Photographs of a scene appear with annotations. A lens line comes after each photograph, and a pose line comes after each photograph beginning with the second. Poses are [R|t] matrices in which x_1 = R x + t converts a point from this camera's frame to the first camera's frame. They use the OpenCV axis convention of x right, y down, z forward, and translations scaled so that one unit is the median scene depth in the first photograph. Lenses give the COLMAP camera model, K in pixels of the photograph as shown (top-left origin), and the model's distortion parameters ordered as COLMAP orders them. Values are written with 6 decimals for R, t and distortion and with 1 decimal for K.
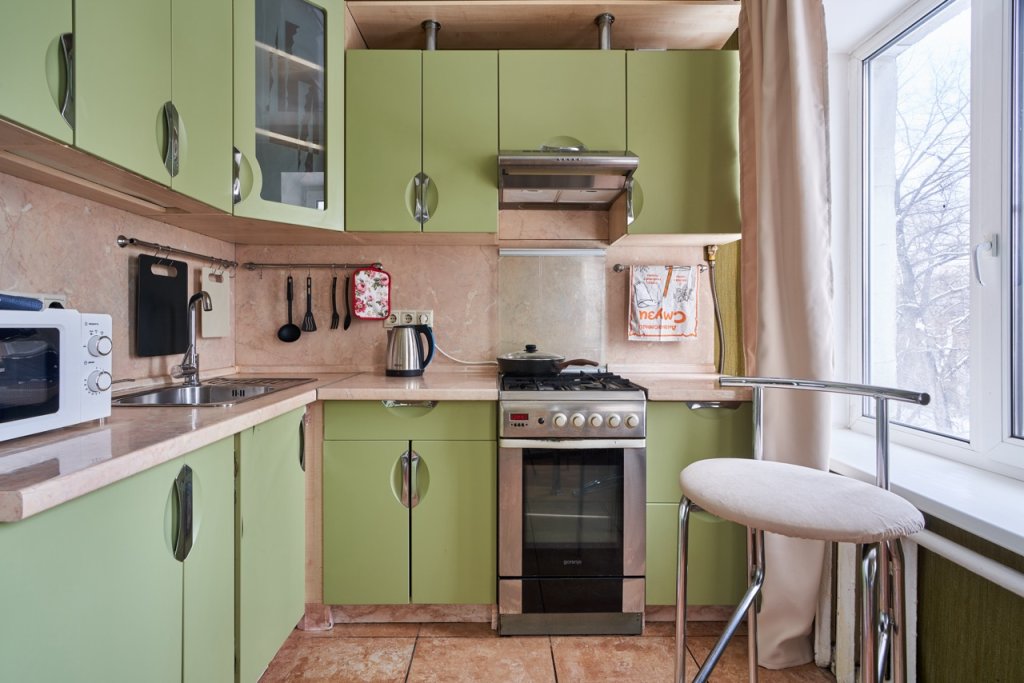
lens RADIAL K [[480.7, 0, 508.5], [0, 480.7, 333.3], [0, 0, 1]] dist [-0.009051, 0.001624]
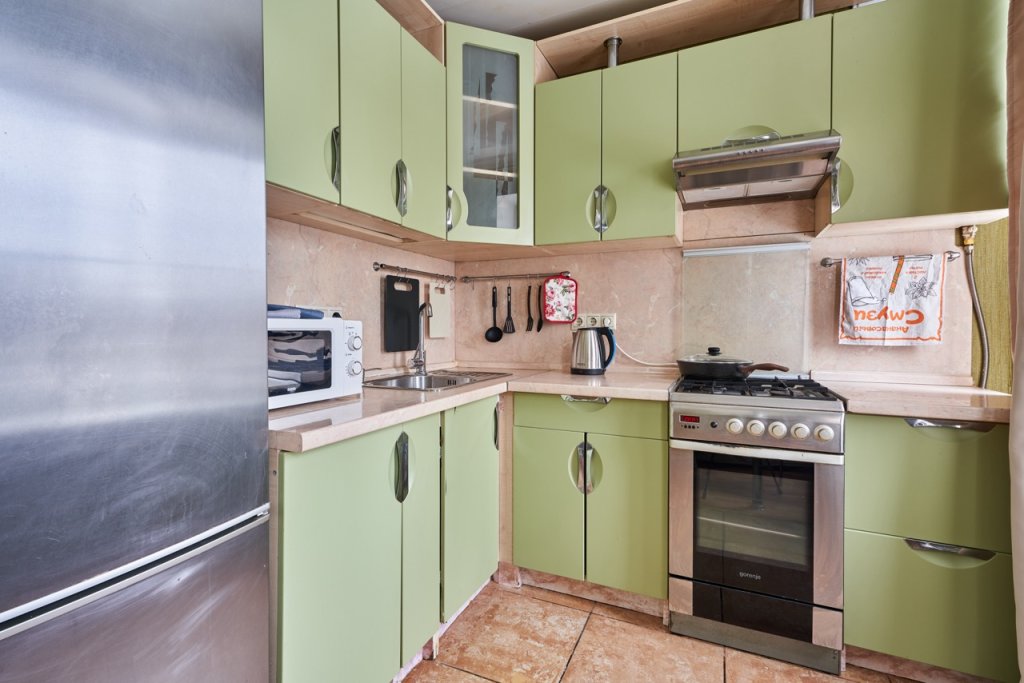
lens RADIAL K [[472.6, 0, 514.6], [0, 472.6, 341.6], [0, 0, 1]] dist [-0.001976, 0.001364]
pose [[0.905368, 0.009814, -0.424514, 0.100447], [-0.003779, 0.999879, 0.015057, -0.000851], [0.424611, -0.012028, 0.905296, -0.042194]]
